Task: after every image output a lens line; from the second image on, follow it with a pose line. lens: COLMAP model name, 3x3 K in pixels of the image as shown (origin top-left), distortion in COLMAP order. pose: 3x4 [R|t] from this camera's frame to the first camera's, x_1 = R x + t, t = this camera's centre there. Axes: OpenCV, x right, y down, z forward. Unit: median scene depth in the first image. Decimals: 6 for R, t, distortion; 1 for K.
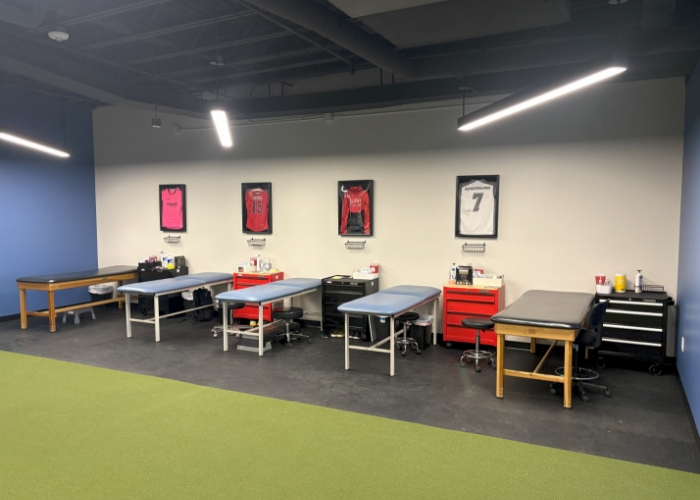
lens RADIAL K [[537.3, 0, 353.4], [0, 537.3, 255.6], [0, 0, 1]] dist [0.053054, -0.033752]
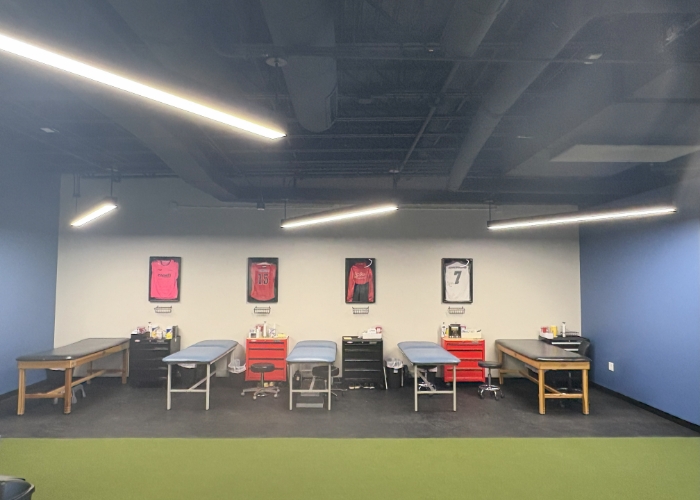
lens RADIAL K [[464.2, 0, 348.9], [0, 464.2, 249.1], [0, 0, 1]] dist [-0.002055, 0.004660]
pose [[0.890042, 0.037158, 0.454361, -0.529161], [0.030728, 0.989516, -0.141116, -0.010308], [-0.454841, 0.139561, 0.879569, 0.060100]]
